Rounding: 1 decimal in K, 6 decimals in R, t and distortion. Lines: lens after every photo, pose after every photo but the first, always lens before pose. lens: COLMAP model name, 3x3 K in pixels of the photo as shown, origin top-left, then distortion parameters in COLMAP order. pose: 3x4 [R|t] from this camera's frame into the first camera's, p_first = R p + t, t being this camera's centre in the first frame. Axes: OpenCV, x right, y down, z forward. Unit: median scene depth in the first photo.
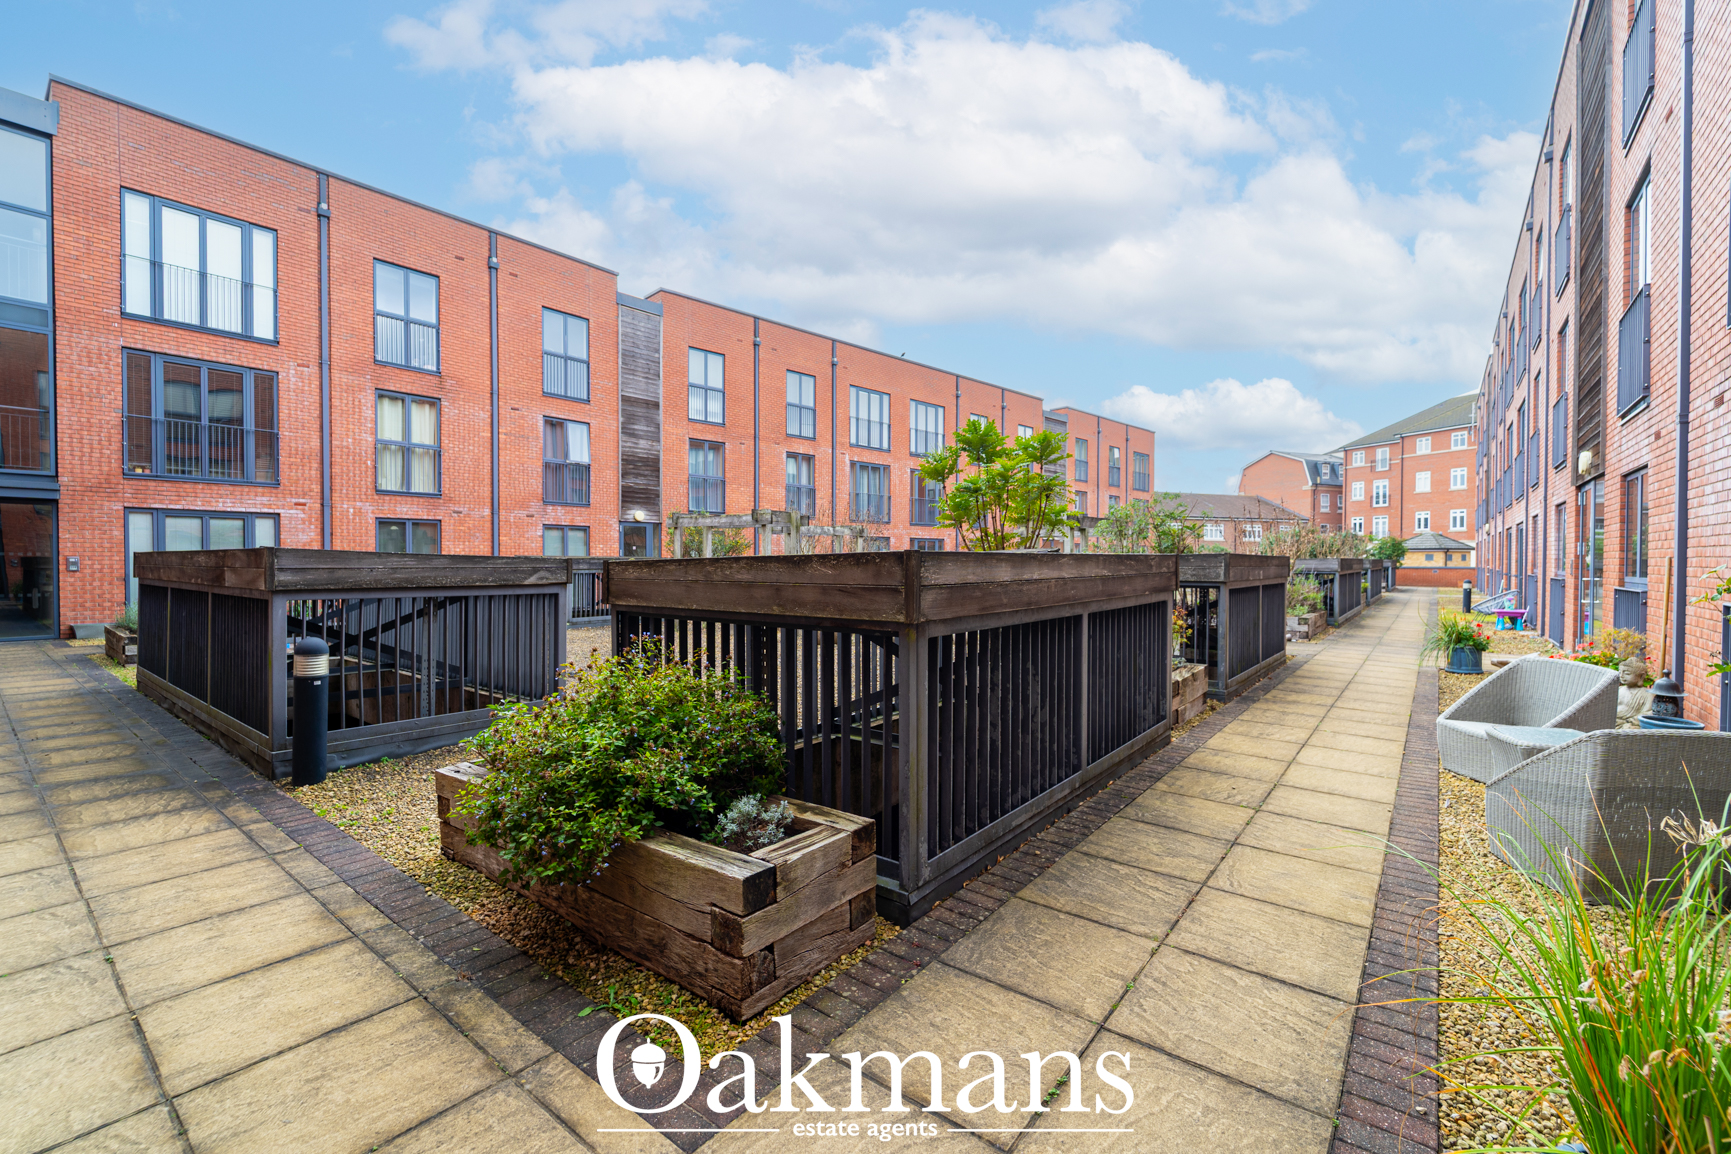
lens RADIAL K [[703.2, 0, 870.2], [0, 703.2, 575.4], [0, 0, 1]] dist [0.001415, -0.000751]
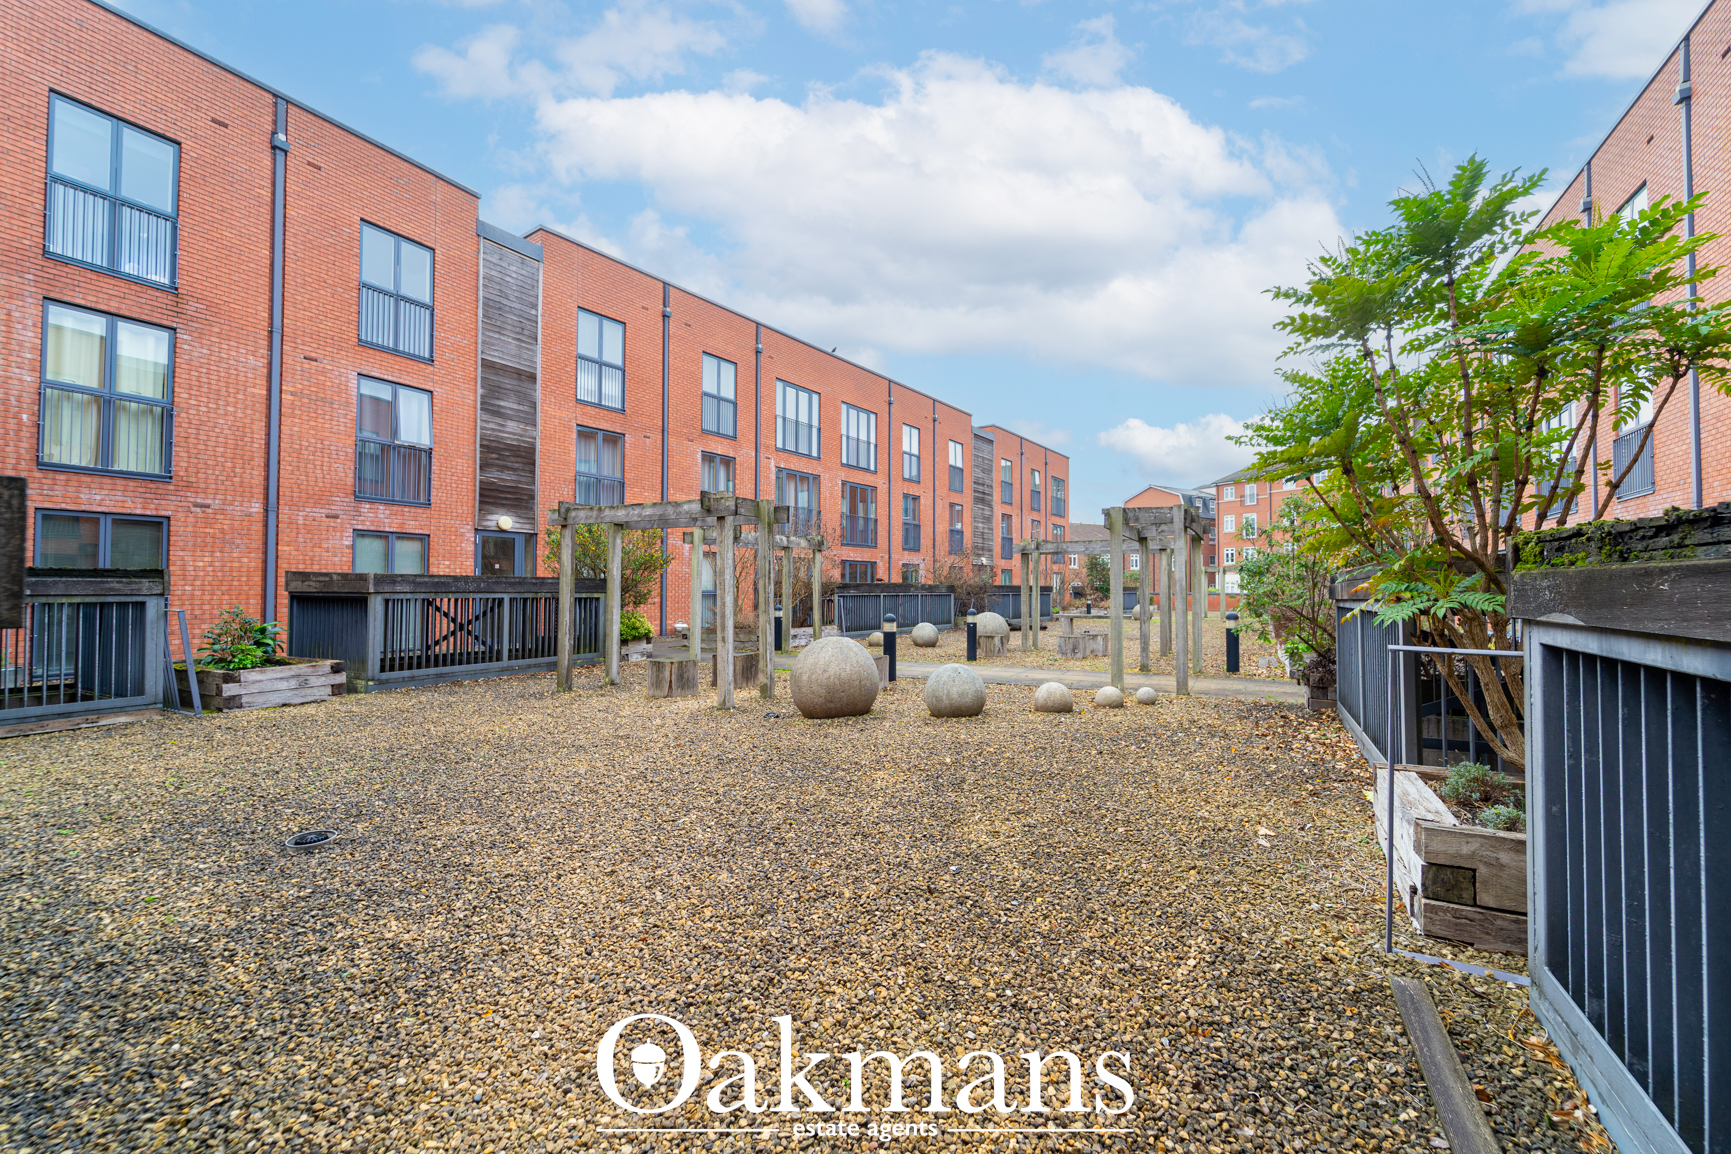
lens RADIAL K [[703.2, 0, 870.2], [0, 703.2, 575.4], [0, 0, 1]] dist [0.001415, -0.000751]
pose [[0.987504, 0.003355, 0.157557, -0.048129], [0.003205, 0.999139, -0.041363, 0.001275], [-0.157560, 0.041351, 0.986643, 0.155679]]
